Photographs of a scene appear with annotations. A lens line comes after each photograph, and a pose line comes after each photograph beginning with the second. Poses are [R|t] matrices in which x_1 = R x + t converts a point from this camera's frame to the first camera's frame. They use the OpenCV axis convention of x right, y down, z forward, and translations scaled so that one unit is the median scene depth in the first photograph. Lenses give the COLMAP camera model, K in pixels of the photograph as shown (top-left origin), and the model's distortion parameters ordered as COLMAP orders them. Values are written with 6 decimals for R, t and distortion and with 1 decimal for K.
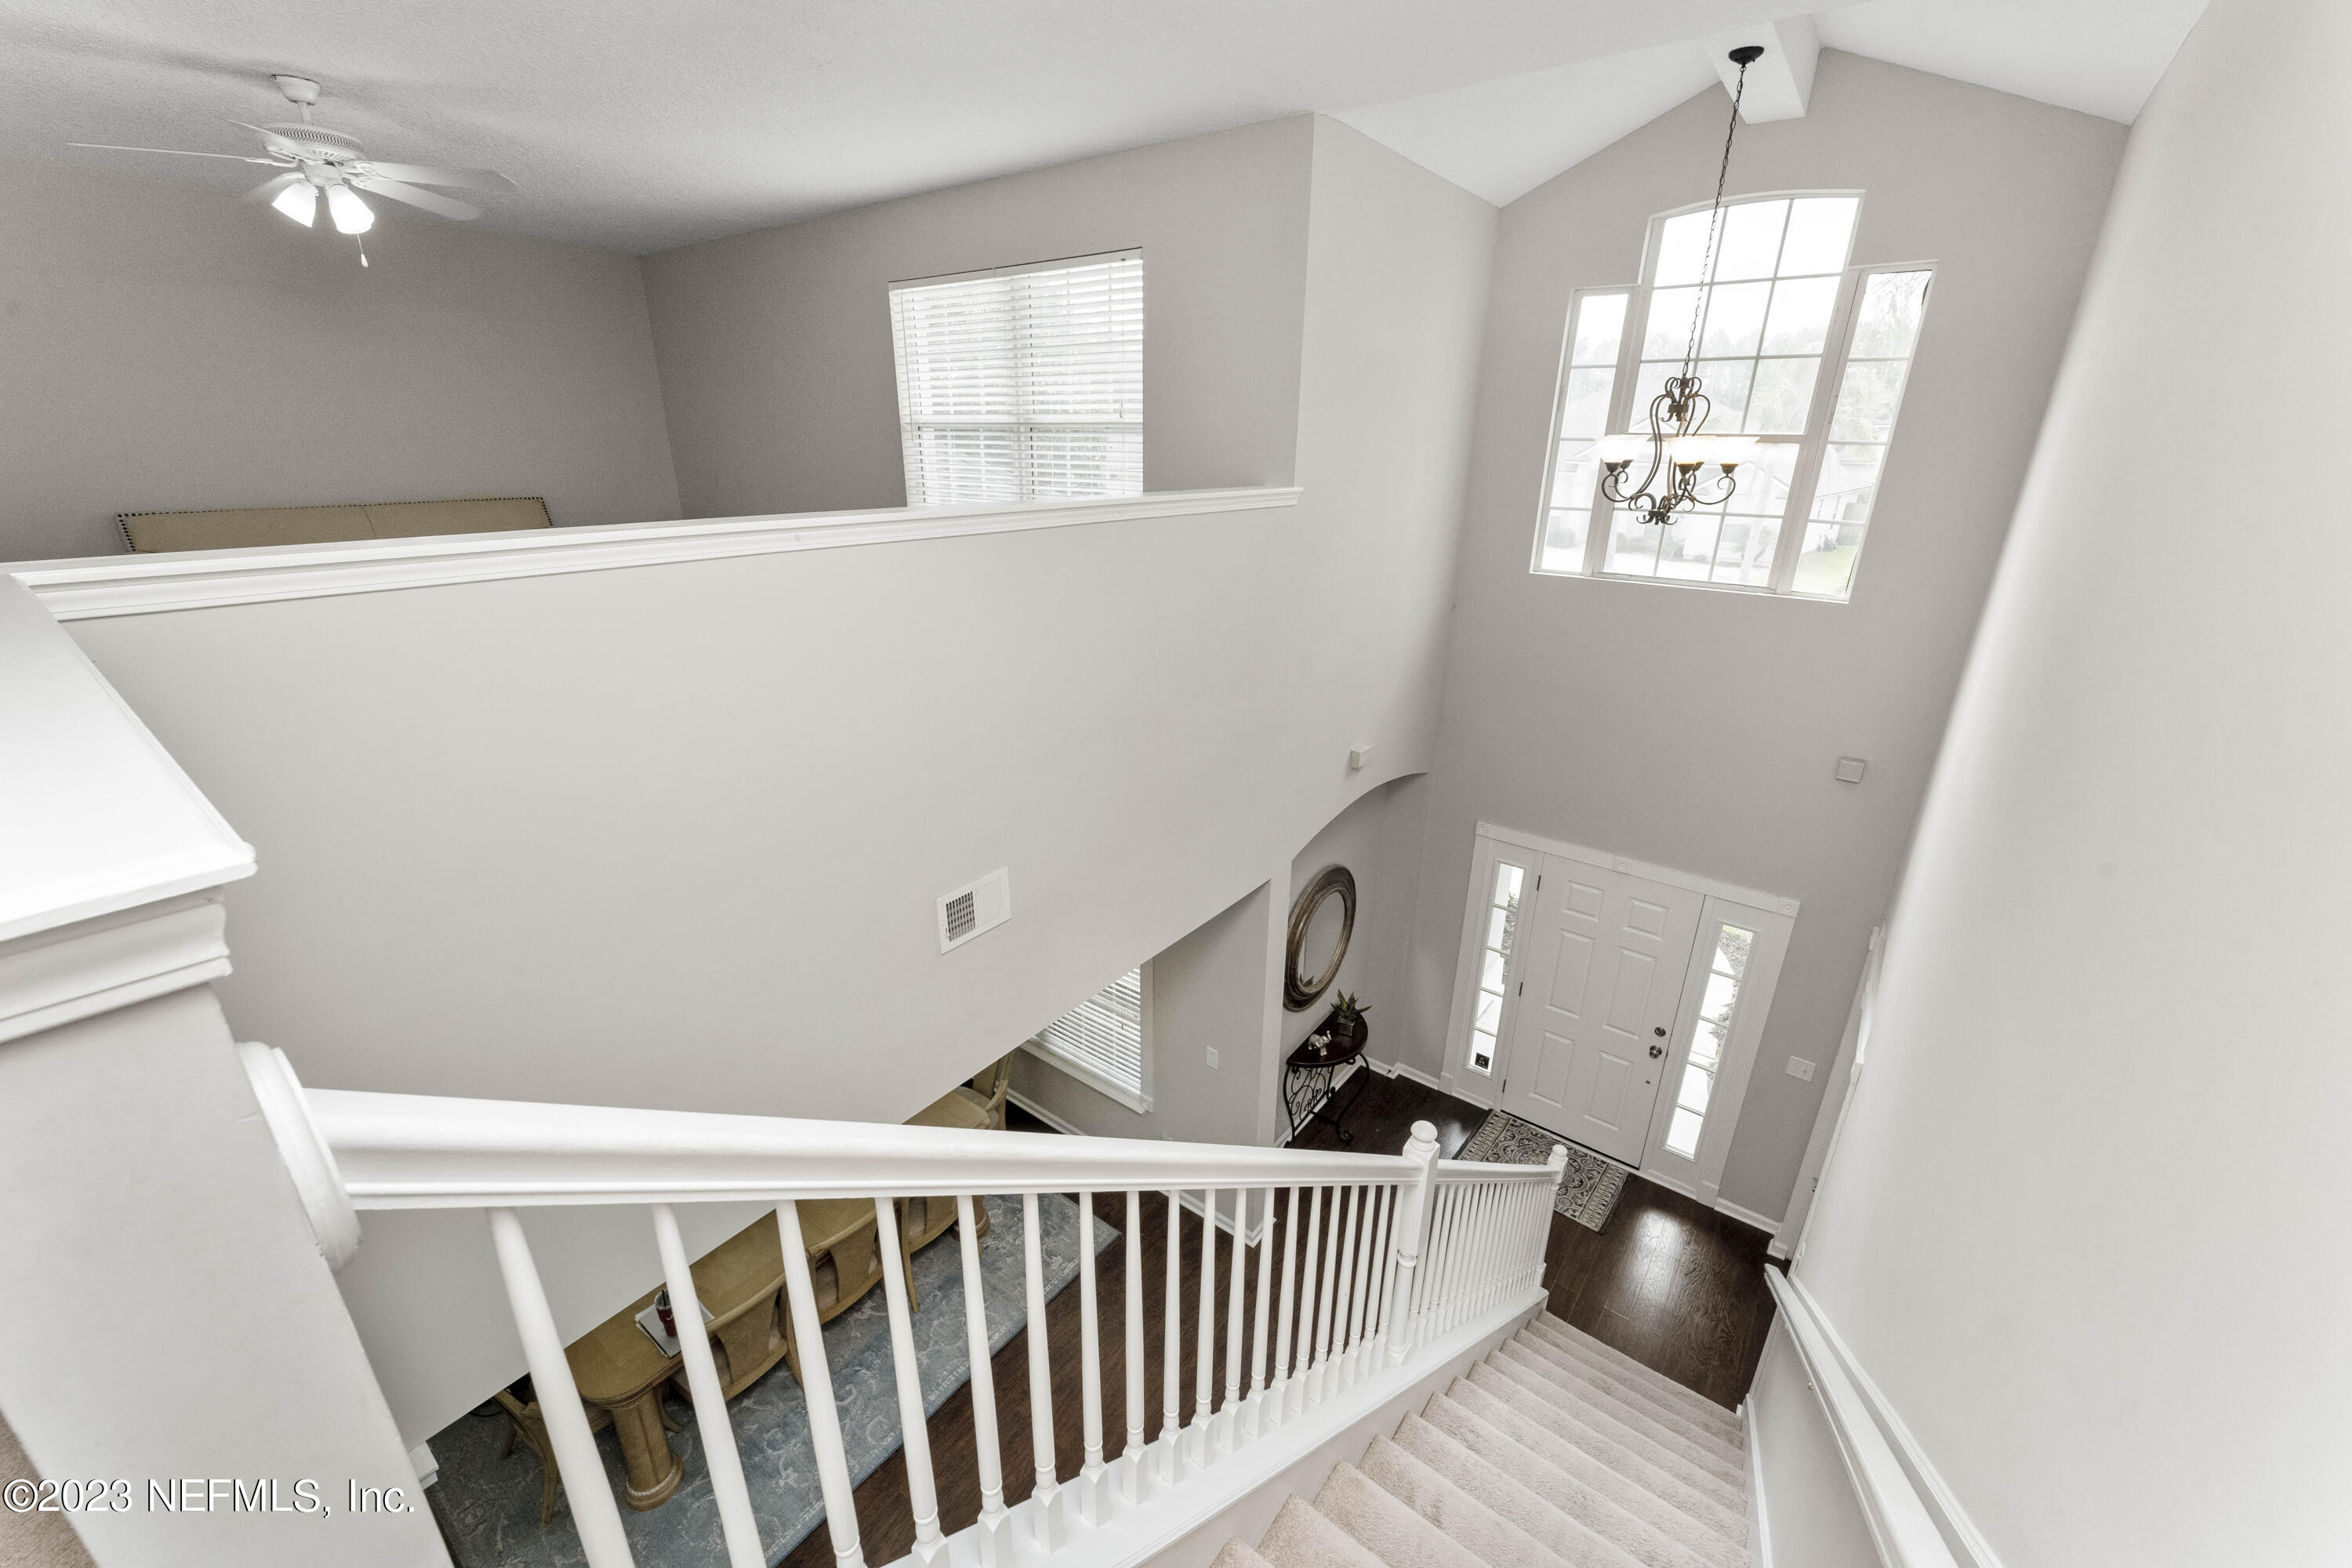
lens RADIAL K [[930.9, 0, 1168.7], [0, 930.9, 816.0], [0, 0, 1]] dist [0.000789, 0.000048]
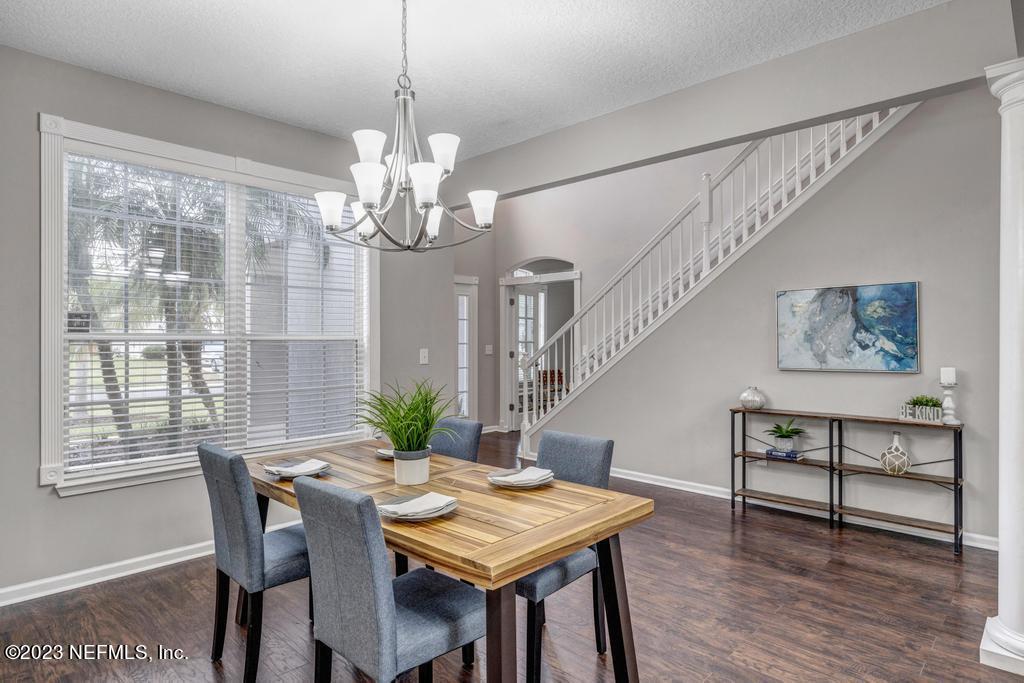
lens RADIAL K [[585.9, 0, 513.7], [0, 585.9, 339.5], [0, 0, 1]] dist [0.001485, 0.000579]
pose [[0.098996, -0.006708, 0.995065, -0.763094], [0.380011, 0.924443, -0.031574, 0.285872], [-0.919669, 0.381262, 0.094065, 0.702199]]
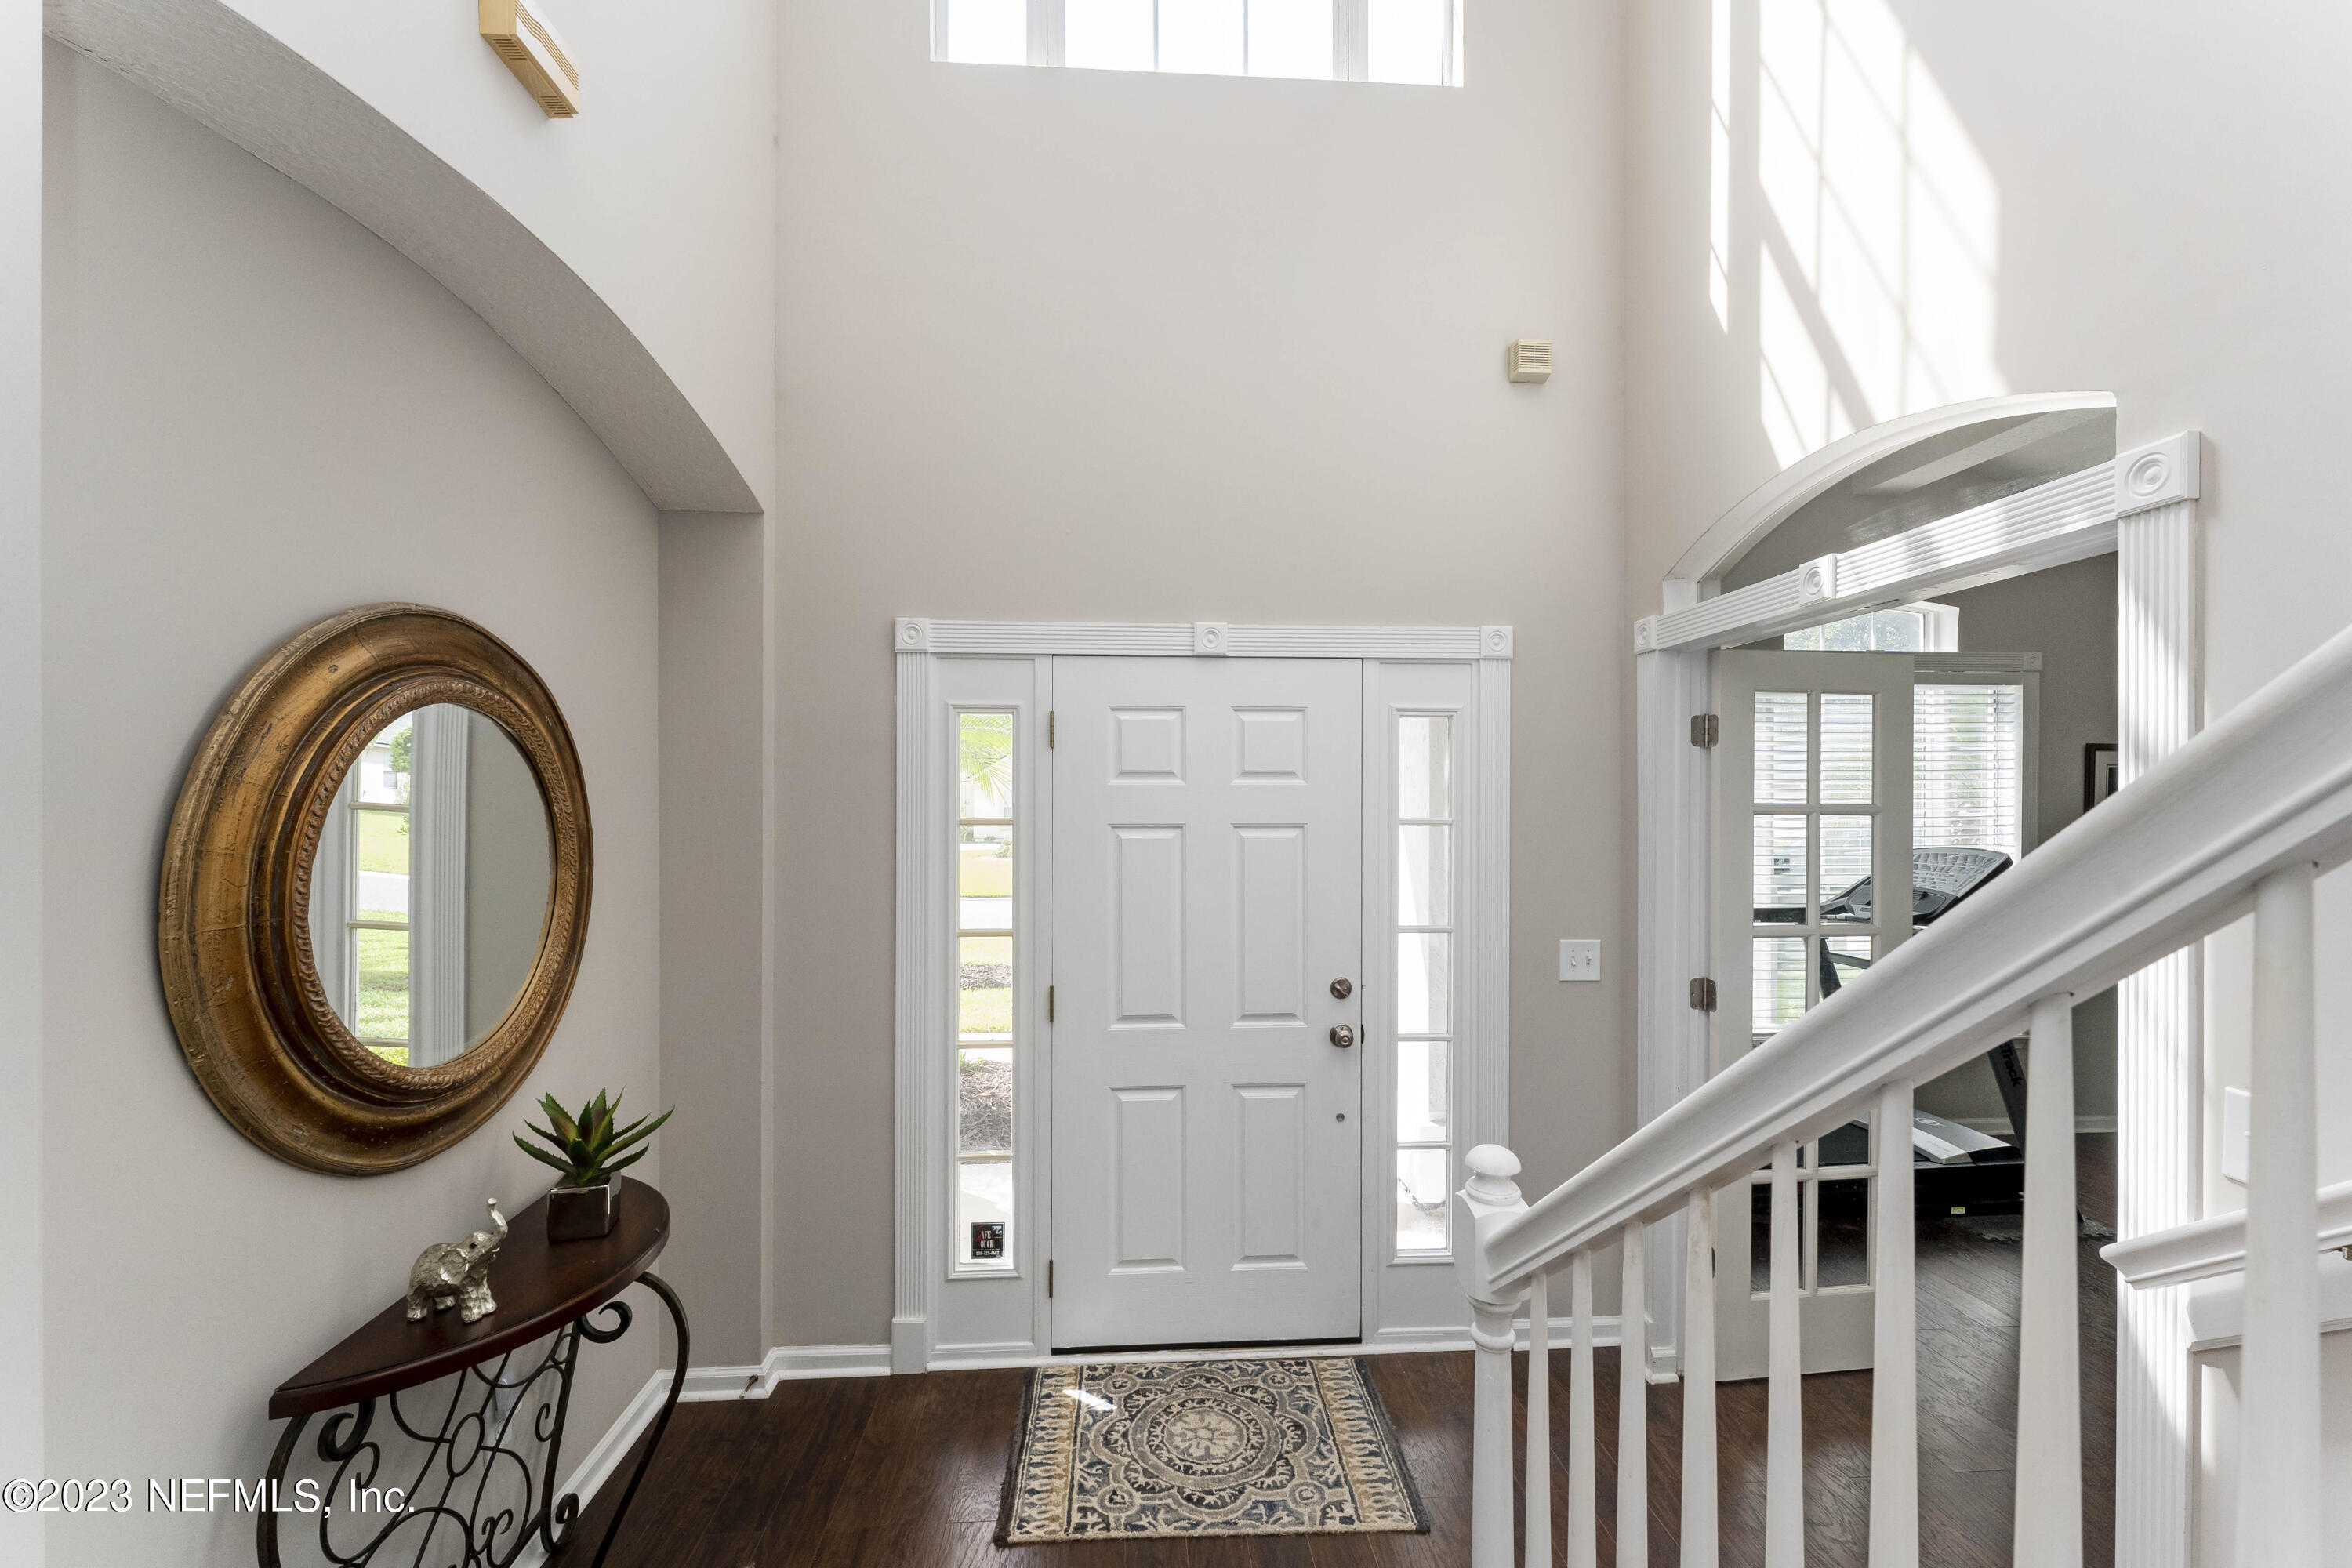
lens RADIAL K [[944.2, 0, 1173.1], [0, 944.2, 804.2], [0, 0, 1]] dist [-0.000919, -0.000177]
pose [[0.745565, -0.010495, 0.666350, 0.137819], [0.258009, 0.926448, -0.274089, 0.247351], [-0.614462, 0.376275, 0.693436, 0.661713]]
